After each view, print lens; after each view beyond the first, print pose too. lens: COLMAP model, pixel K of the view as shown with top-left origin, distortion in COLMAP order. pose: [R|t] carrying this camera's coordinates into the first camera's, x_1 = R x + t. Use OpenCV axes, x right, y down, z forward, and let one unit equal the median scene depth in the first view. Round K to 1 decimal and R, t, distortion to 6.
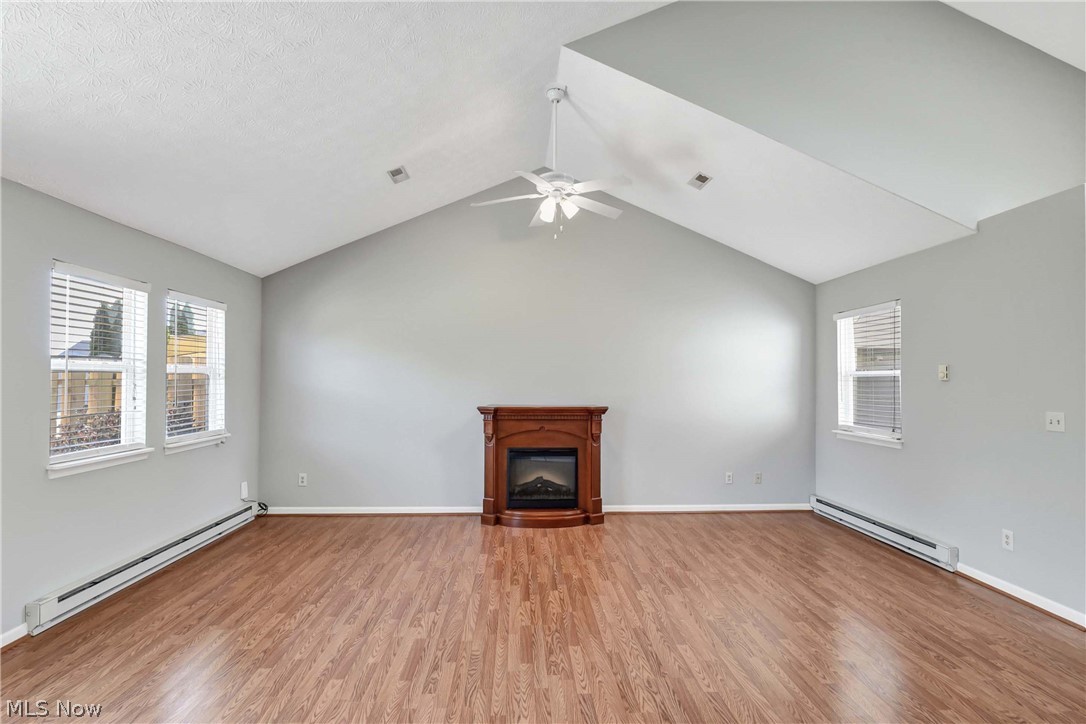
lens RADIAL K [[536.7, 0, 548.1], [0, 536.7, 370.1], [0, 0, 1]] dist [-0.002078, -0.001212]
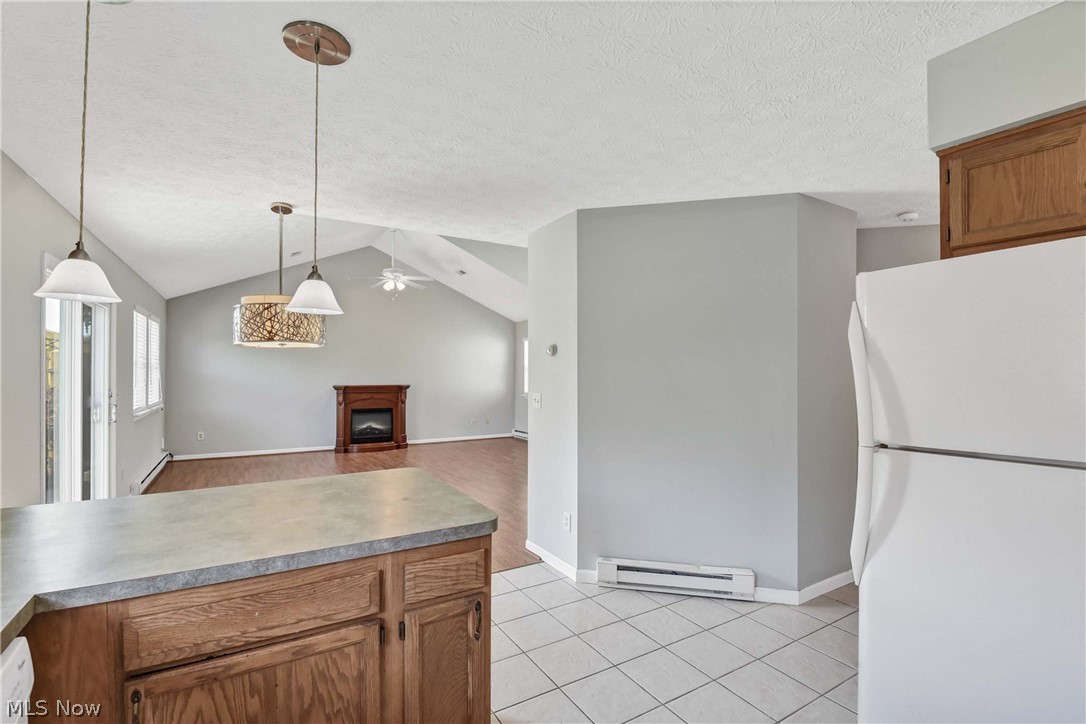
lens RADIAL K [[500.0, 0, 563.2], [0, 500.0, 368.6], [0, 0, 1]] dist [-0.001500, -0.004981]
pose [[0.866510, 0.003511, 0.499147, -0.302158], [-0.009213, 0.999917, 0.008962, -0.007383], [-0.499074, -0.012364, 0.866471, -0.778586]]
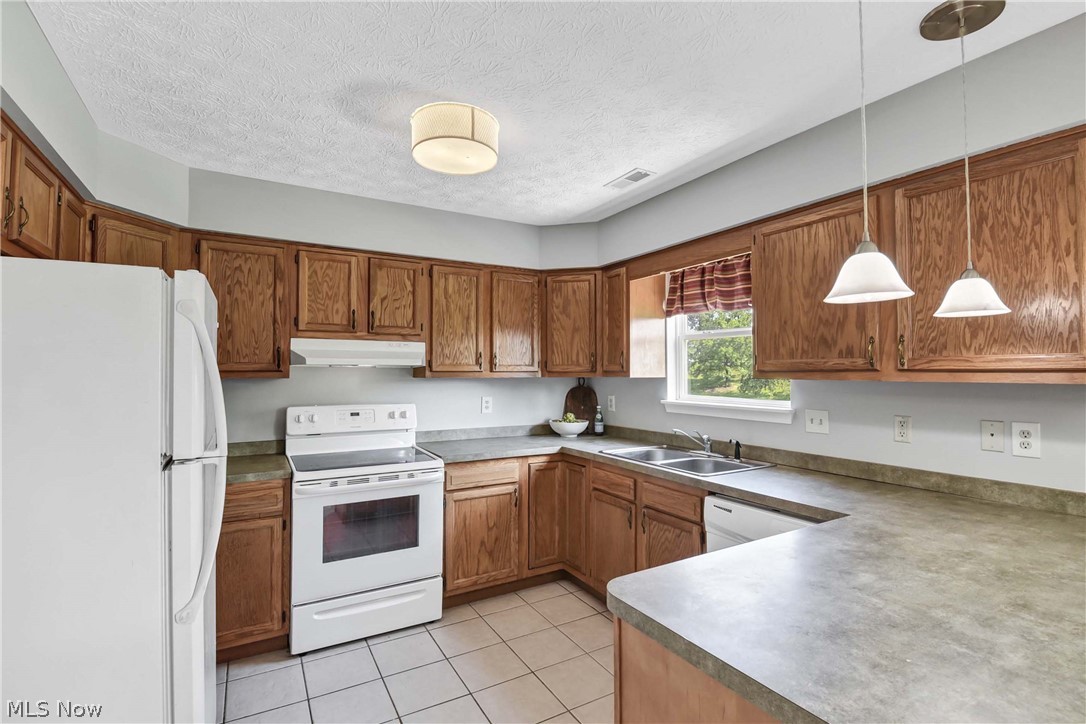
lens RADIAL K [[500.0, 0, 563.2], [0, 500.0, 368.6], [0, 0, 1]] dist [-0.001500, -0.004981]
pose [[-0.876632, -0.007670, -0.481100, -0.044633], [0.003736, 0.999734, -0.022746, -0.002324], [0.481147, -0.021737, -0.876370, -0.271314]]
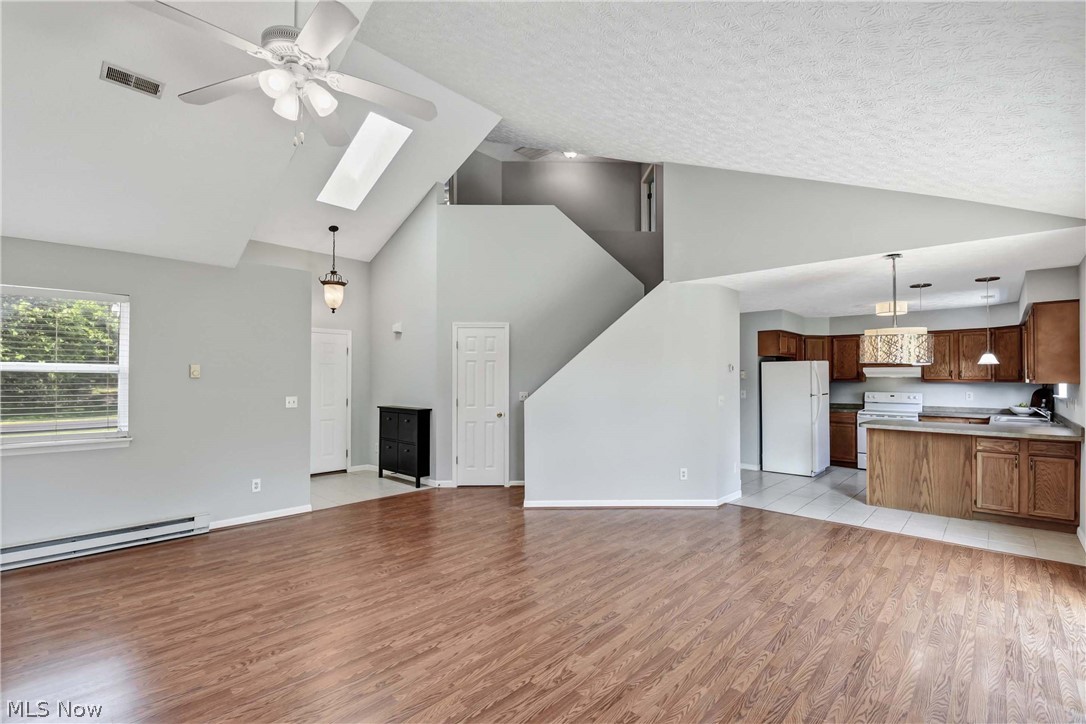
lens RADIAL K [[485.4, 0, 548.2], [0, 485.4, 375.0], [0, 0, 1]] dist [-0.000552, -0.011148]
pose [[-0.697280, 0.001916, 0.716796, -0.472153], [-0.014855, 0.999743, -0.017124, 0.015279], [-0.716644, -0.022588, -0.697073, 0.959552]]
